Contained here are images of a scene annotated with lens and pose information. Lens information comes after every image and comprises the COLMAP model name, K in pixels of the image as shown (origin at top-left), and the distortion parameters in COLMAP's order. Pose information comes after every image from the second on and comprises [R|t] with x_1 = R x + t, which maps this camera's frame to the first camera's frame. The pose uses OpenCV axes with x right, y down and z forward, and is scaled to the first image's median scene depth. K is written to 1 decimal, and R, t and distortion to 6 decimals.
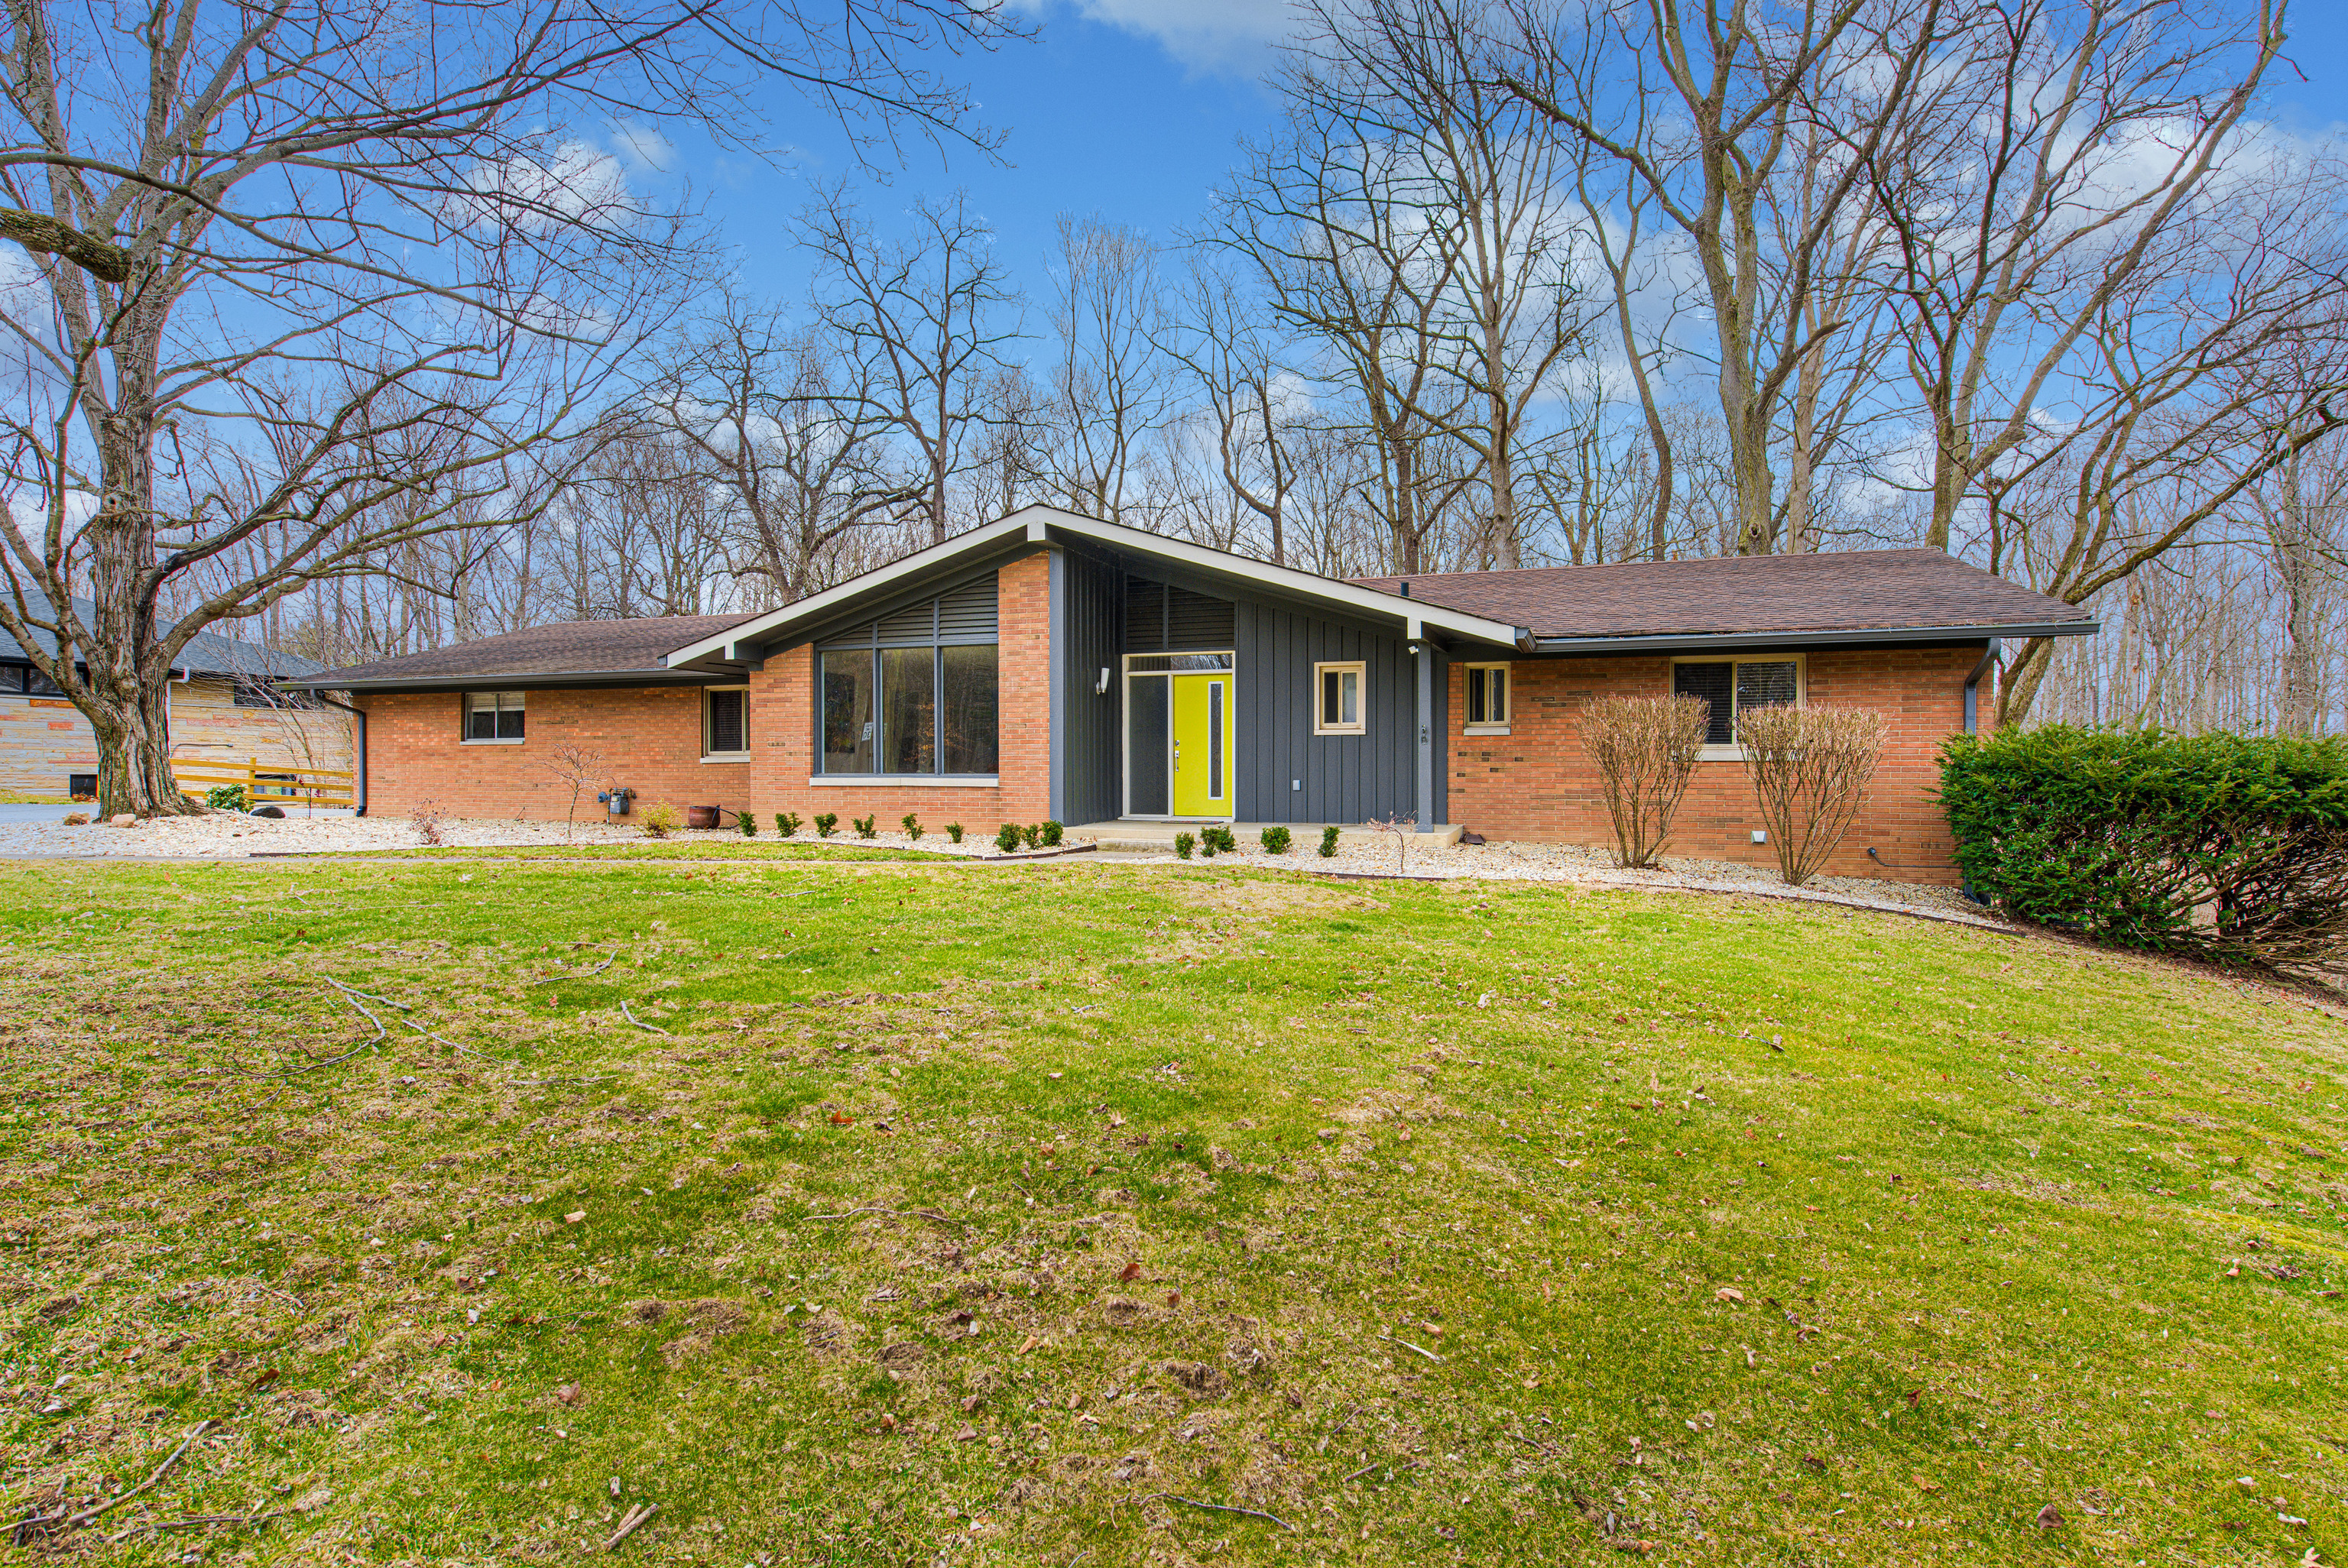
lens RADIAL K [[1128.2, 0, 1115.1], [0, 1128.2, 780.6], [0, 0, 1]] dist [0.009816, -0.000705]
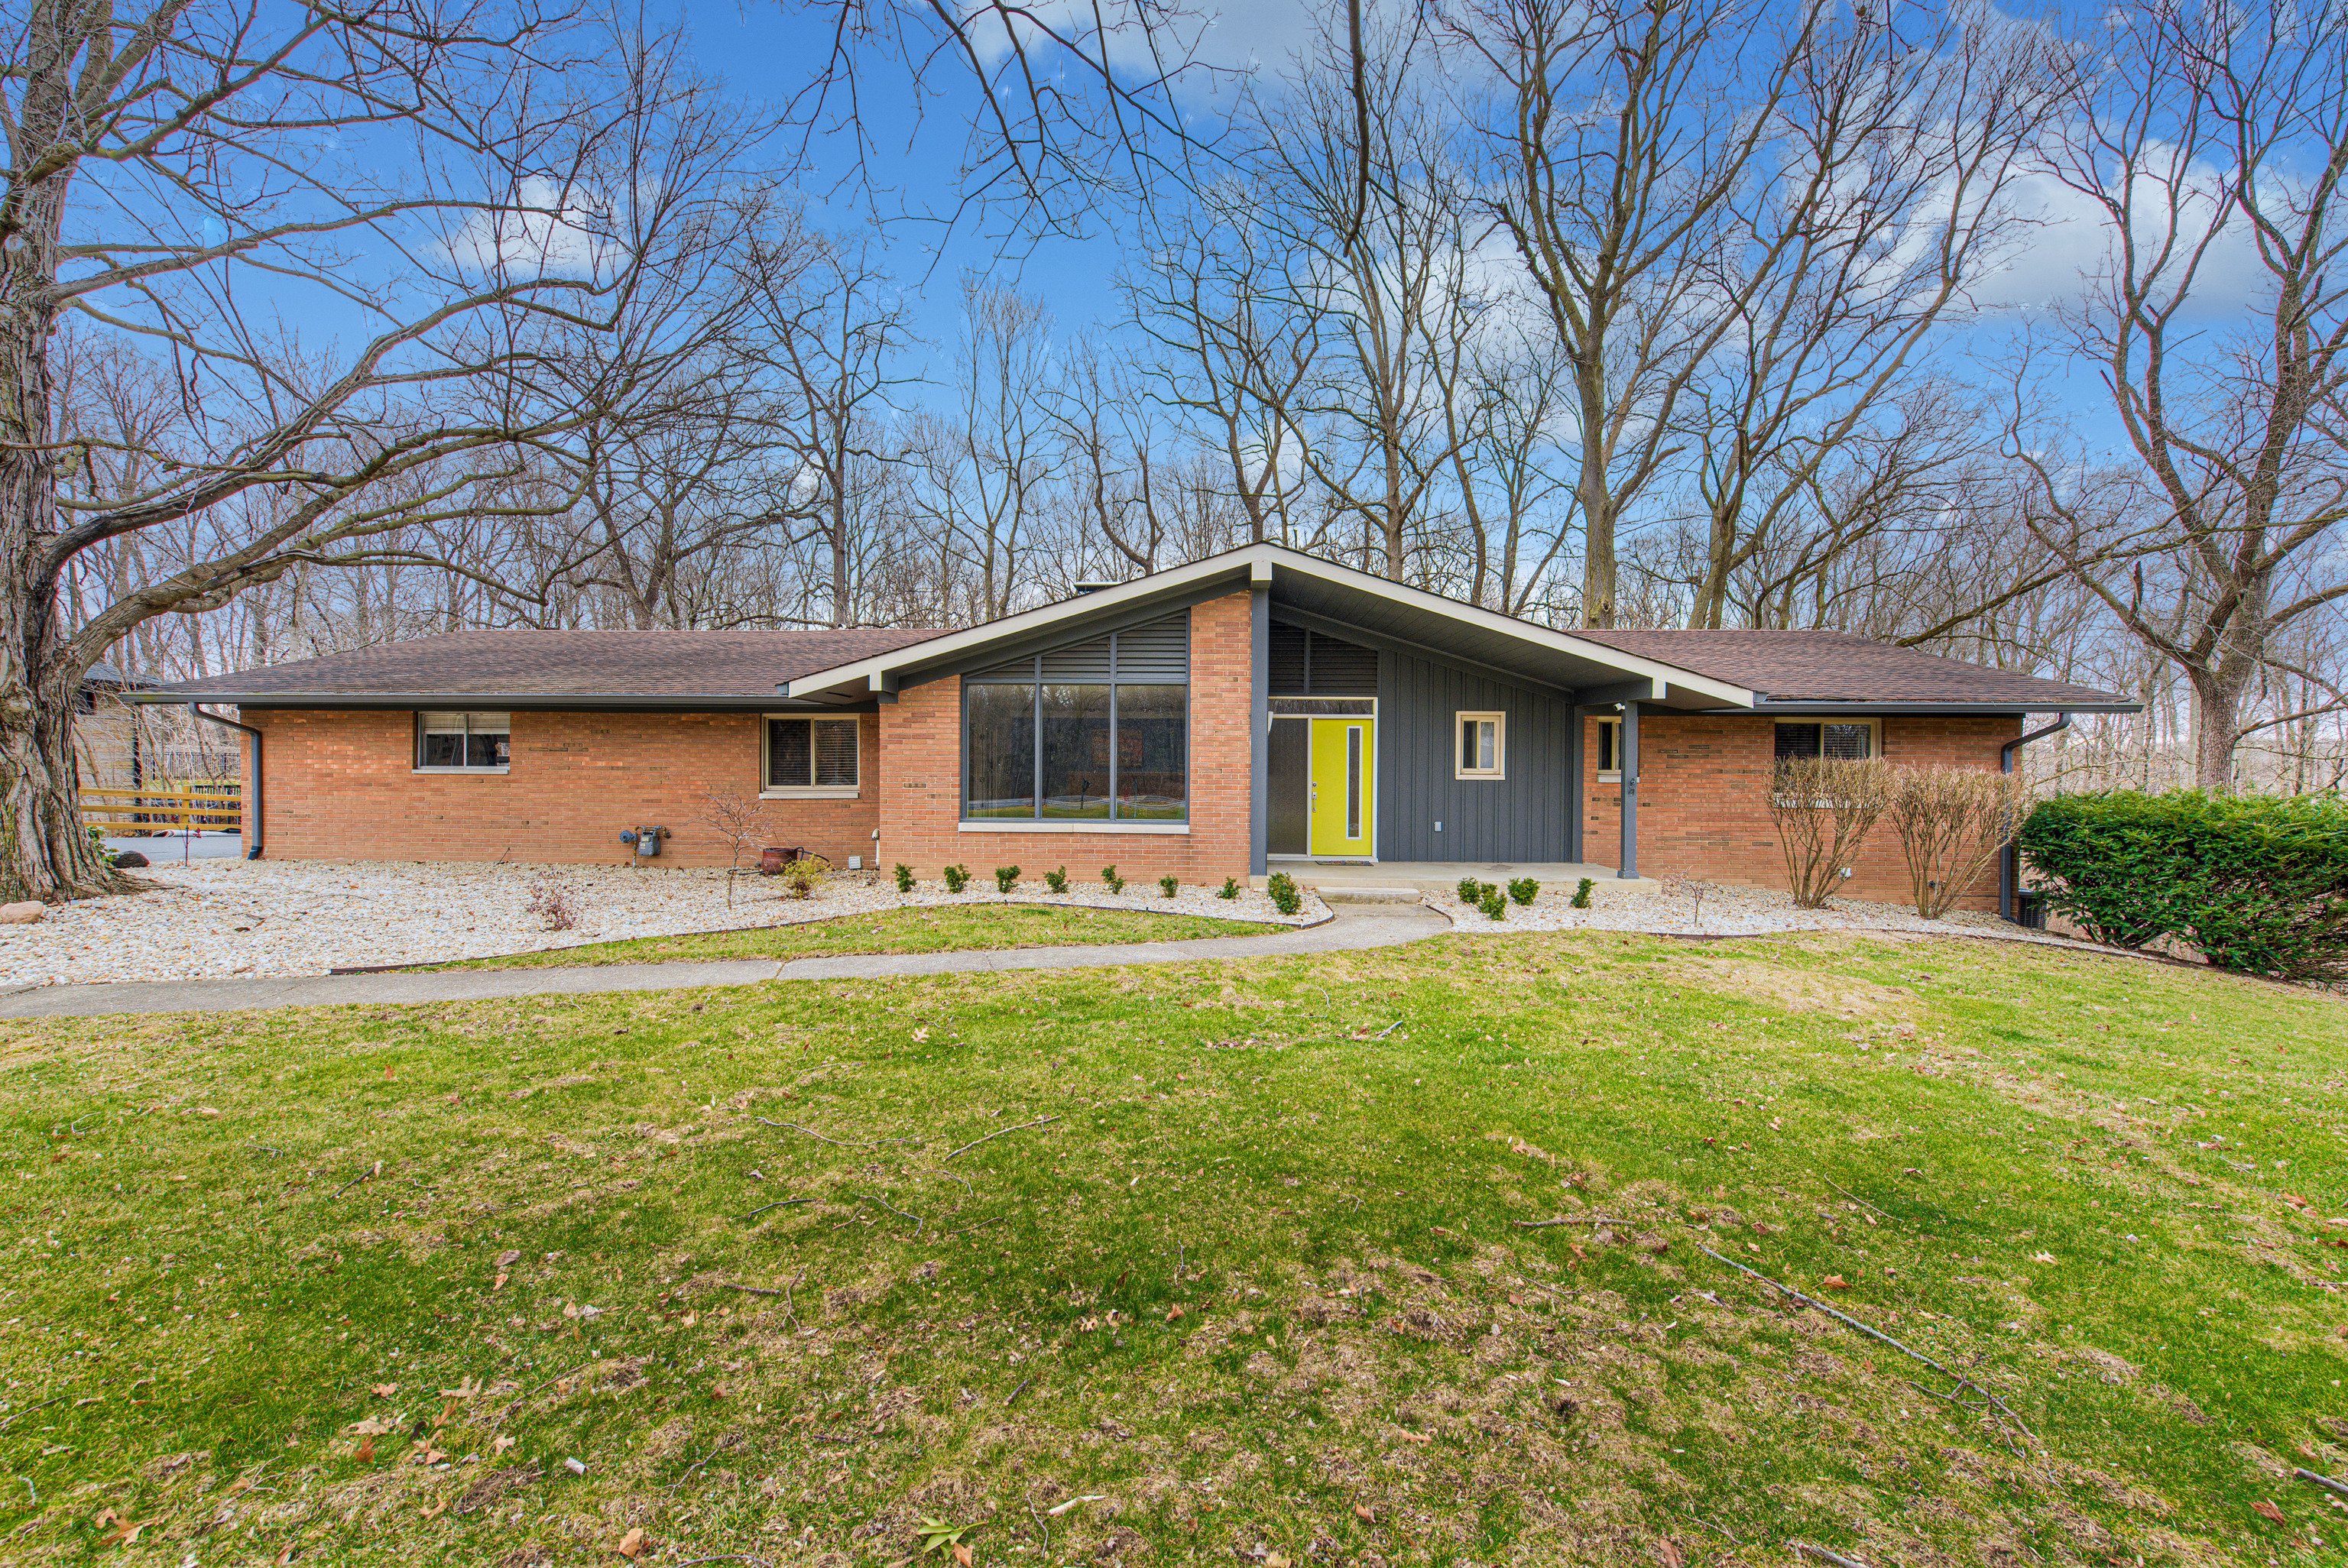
lens RADIAL K [[931.7, 0, 1177.2], [0, 931.7, 787.4], [0, 0, 1]] dist [0.002046, 0.001896]
pose [[0.956287, 0.001724, 0.292424, -0.343793], [-0.003016, 0.999988, 0.003968, -0.037002], [-0.292414, -0.004677, 0.956280, 0.247371]]
